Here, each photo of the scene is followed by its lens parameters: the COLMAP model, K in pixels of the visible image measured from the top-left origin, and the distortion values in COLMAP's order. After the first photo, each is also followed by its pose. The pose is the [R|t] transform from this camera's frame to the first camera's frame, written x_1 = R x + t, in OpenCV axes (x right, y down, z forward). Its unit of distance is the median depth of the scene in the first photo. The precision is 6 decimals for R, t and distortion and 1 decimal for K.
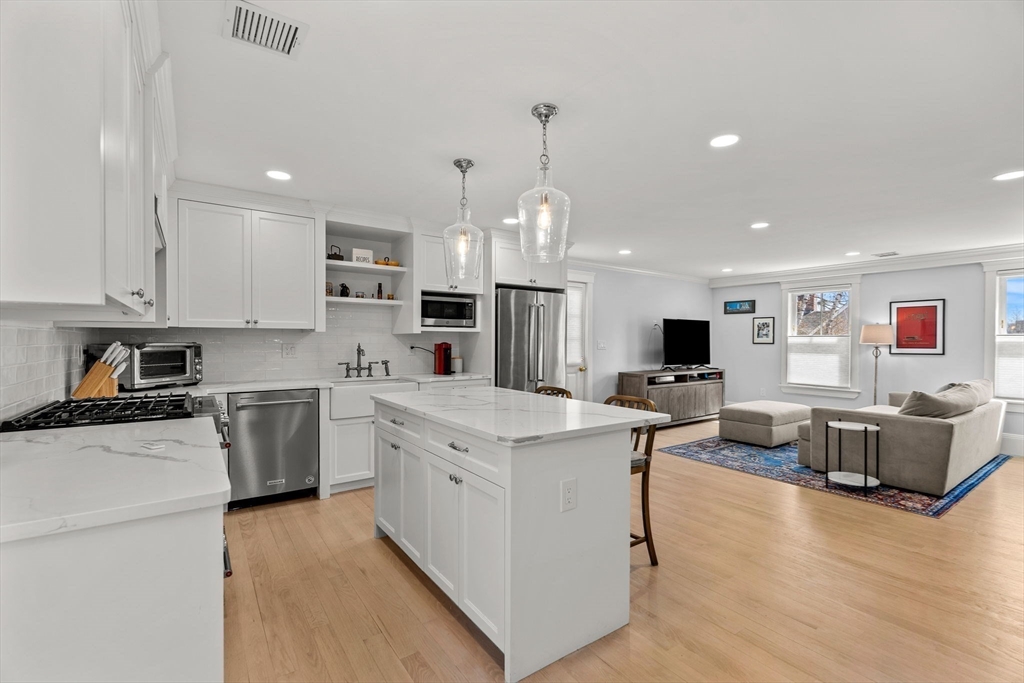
lens RADIAL K [[471.4, 0, 499.0], [0, 471.4, 345.3], [0, 0, 1]] dist [-0.001862, -0.001380]
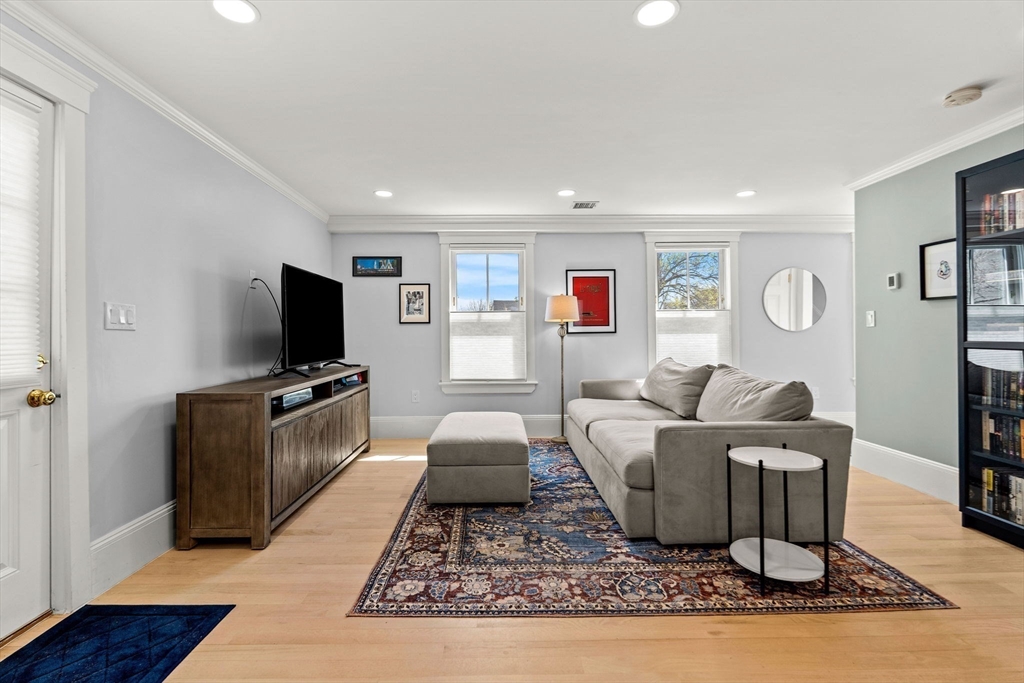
lens RADIAL K [[471.4, 0, 517.5], [0, 471.4, 332.5], [0, 0, 1]] dist [-0.001862, -0.001380]
pose [[0.544926, -0.007450, 0.838451, 0.100202], [0.019467, 0.999803, -0.003769, 0.018043], [-0.838258, 0.018376, 0.544964, 0.629359]]
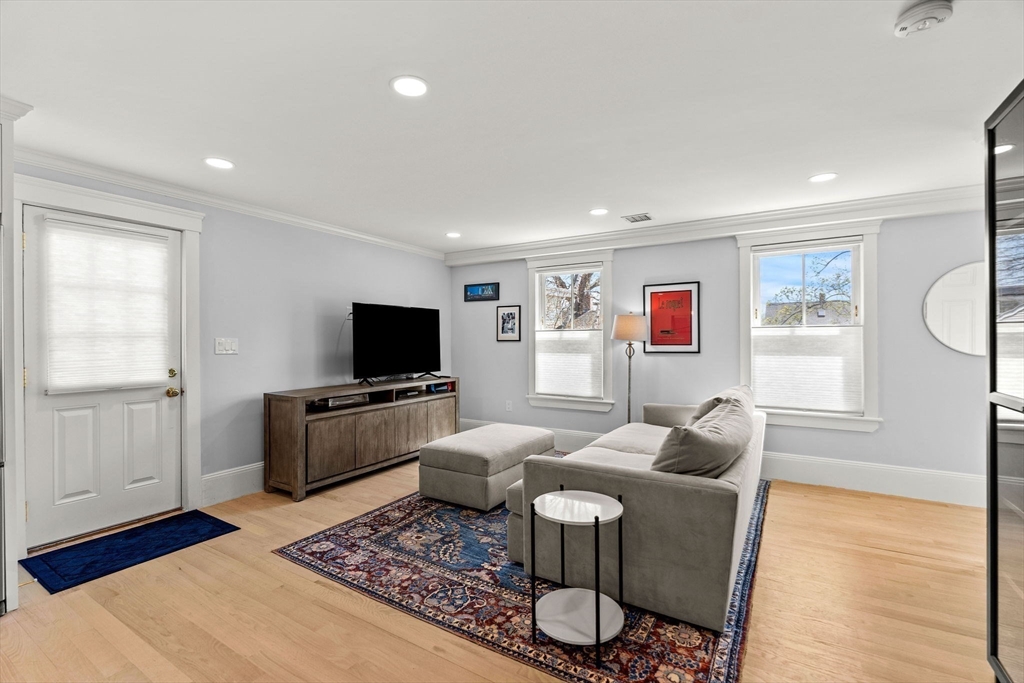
lens RADIAL K [[471.4, 0, 513.2], [0, 471.4, 339.2], [0, 0, 1]] dist [-0.001862, -0.001380]
pose [[0.916560, -0.008016, 0.399817, 0.326938], [0.012767, 0.999876, -0.009221, 0.000606], [-0.399693, 0.013556, 0.916549, 0.379766]]
